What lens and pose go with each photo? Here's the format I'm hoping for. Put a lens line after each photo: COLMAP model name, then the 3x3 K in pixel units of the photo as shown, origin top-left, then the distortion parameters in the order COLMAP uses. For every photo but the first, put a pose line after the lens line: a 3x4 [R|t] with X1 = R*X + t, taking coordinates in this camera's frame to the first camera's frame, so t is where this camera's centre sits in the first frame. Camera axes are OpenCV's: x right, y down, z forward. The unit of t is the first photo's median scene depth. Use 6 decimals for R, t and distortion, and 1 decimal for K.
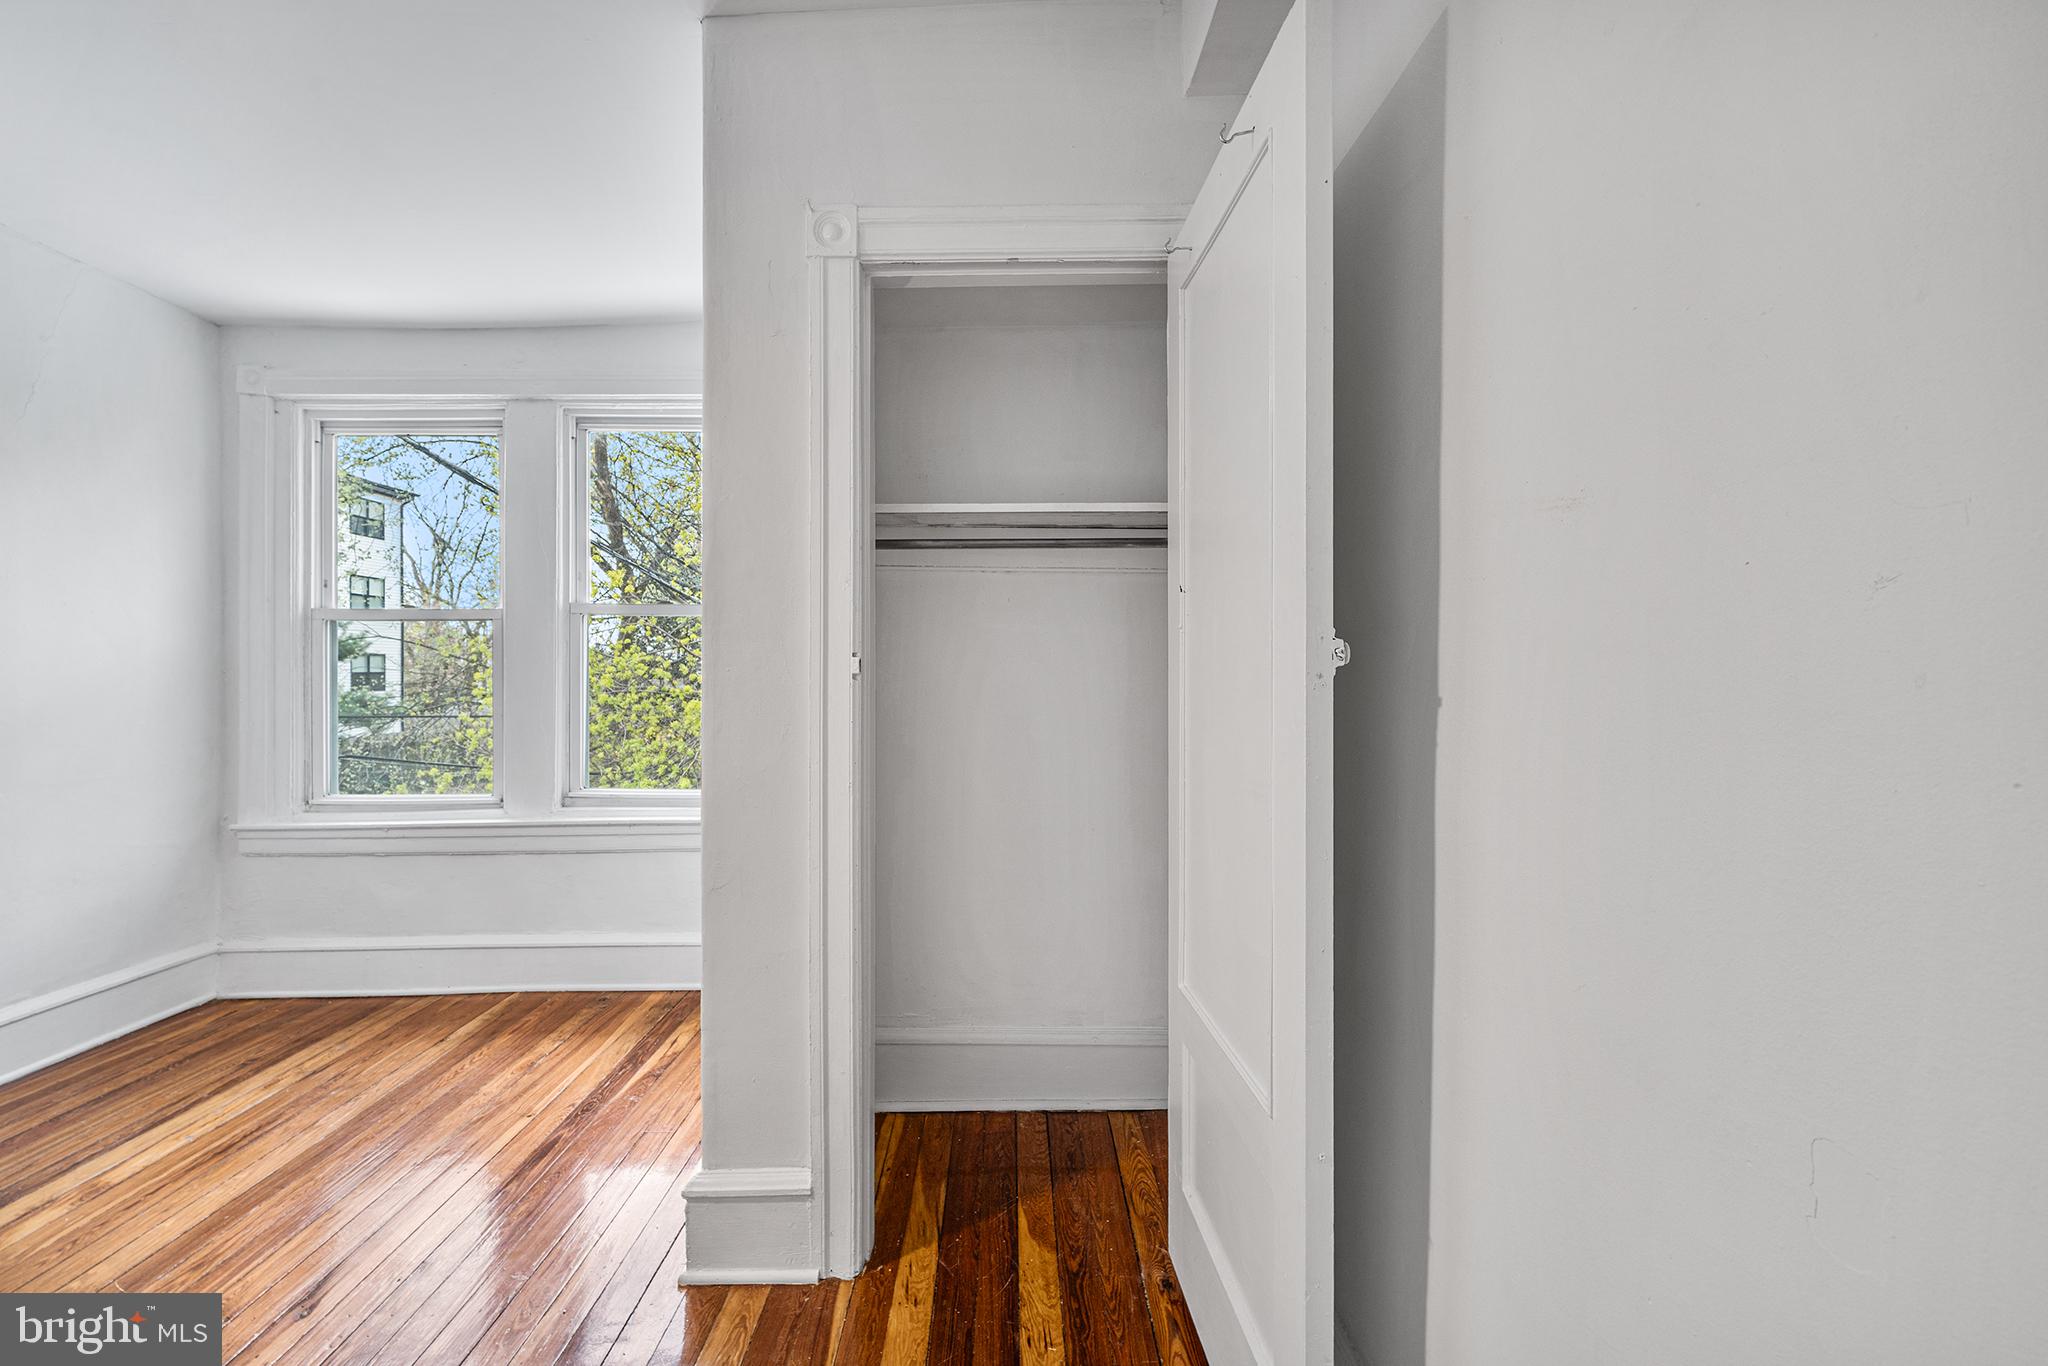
lens RADIAL K [[821.2, 0, 1017.1], [0, 821.2, 676.9], [0, 0, 1]] dist [0.001701, 0.000265]
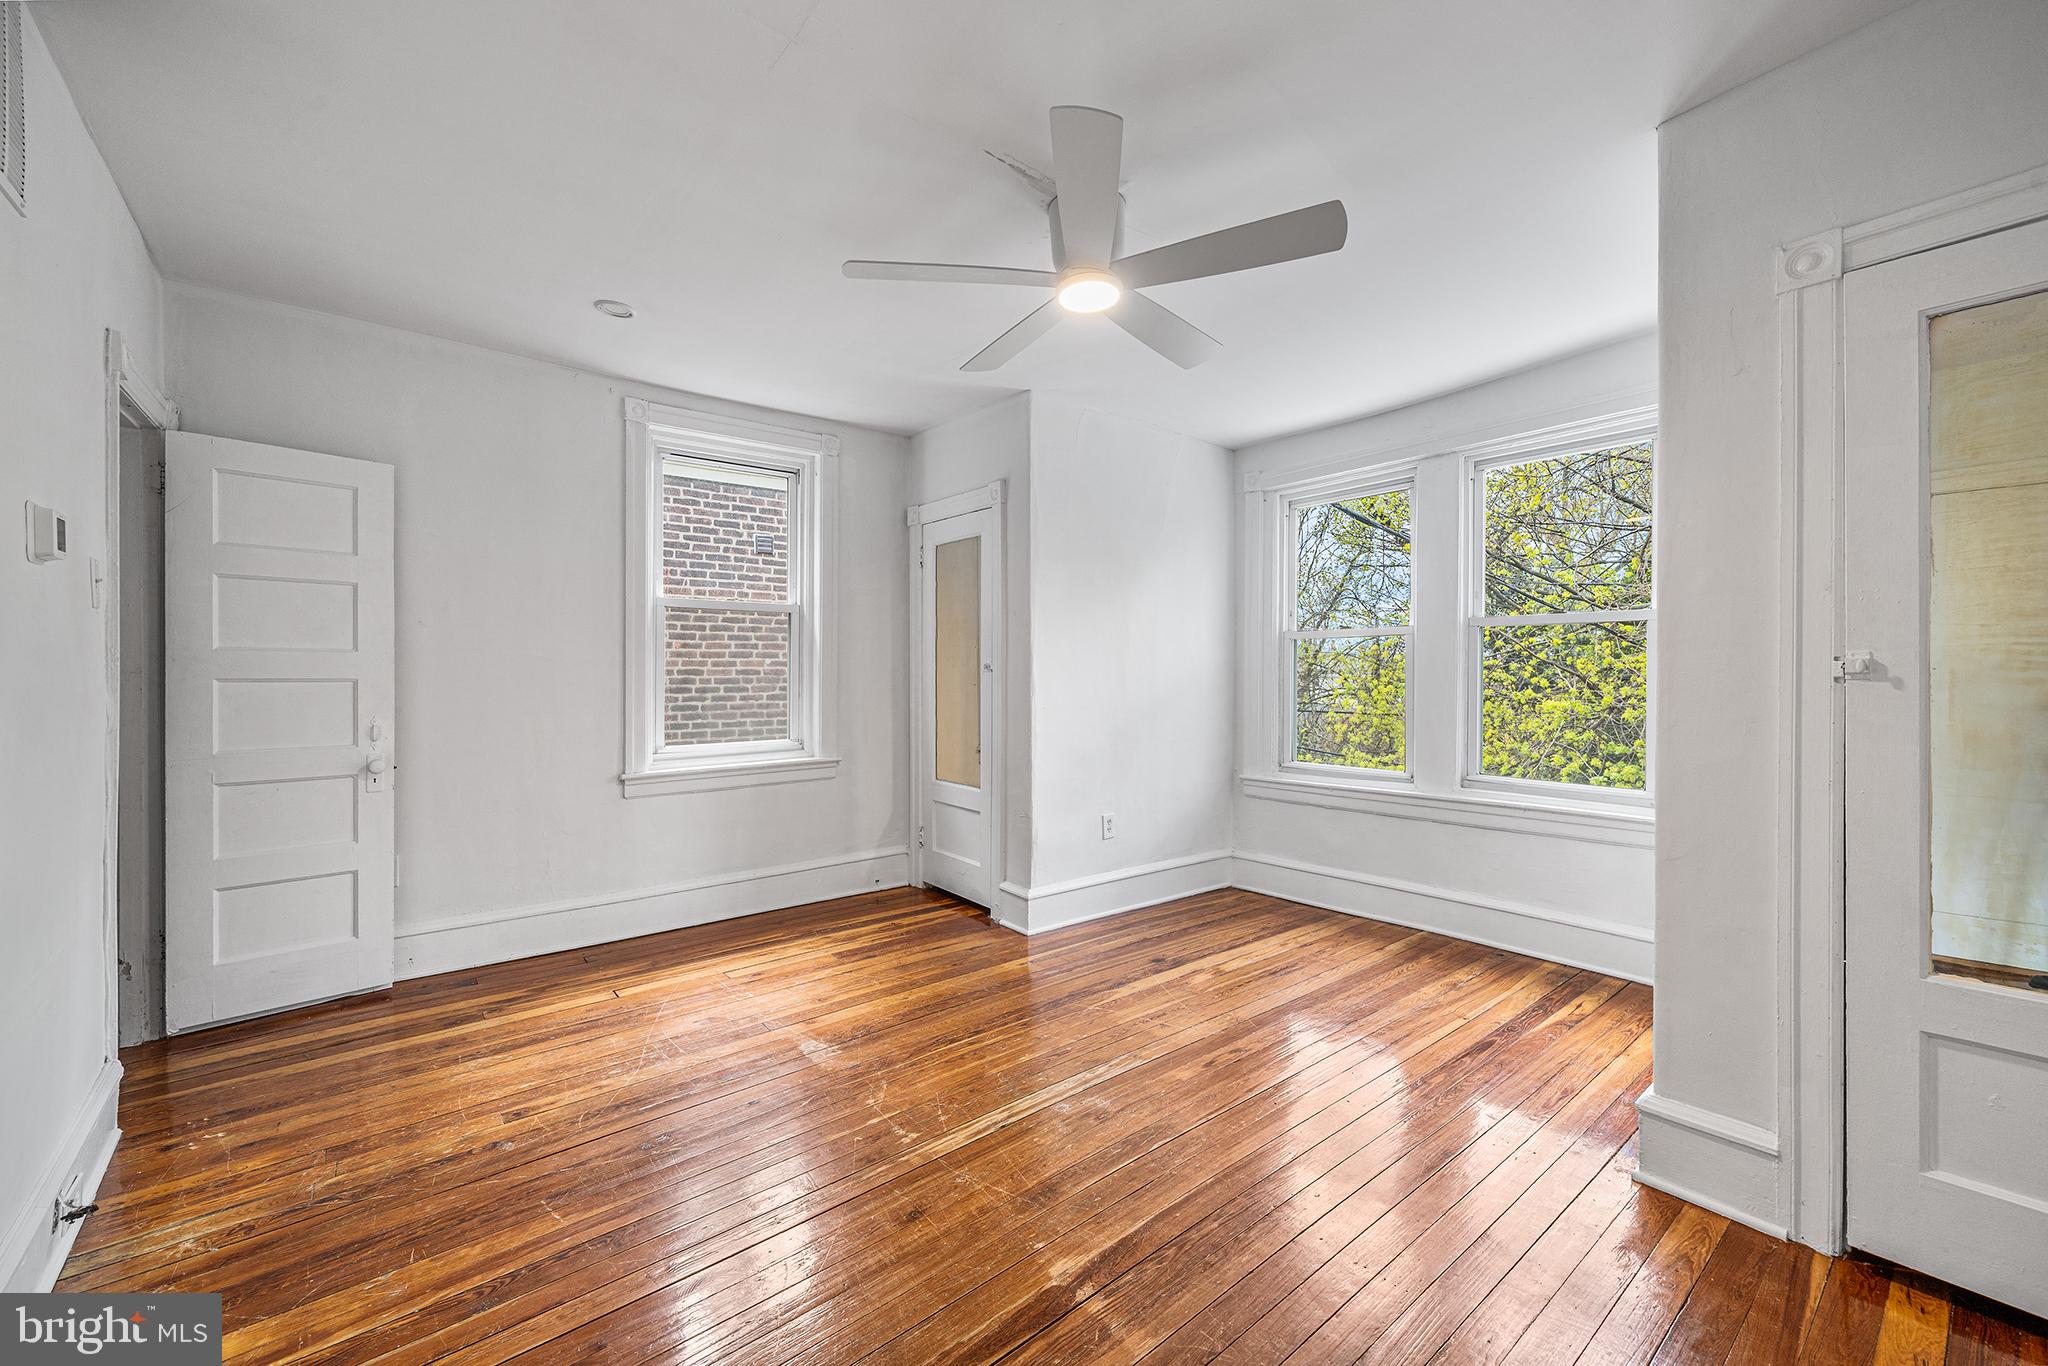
lens RADIAL K [[821.2, 0, 1017.1], [0, 821.2, 676.9], [0, 0, 1]] dist [0.001701, 0.000265]
pose [[0.620278, 0.002717, -0.784377, -0.015494], [-0.006344, 0.999979, -0.001553, 0.002802], [0.784356, 0.005940, 0.620282, -0.312911]]
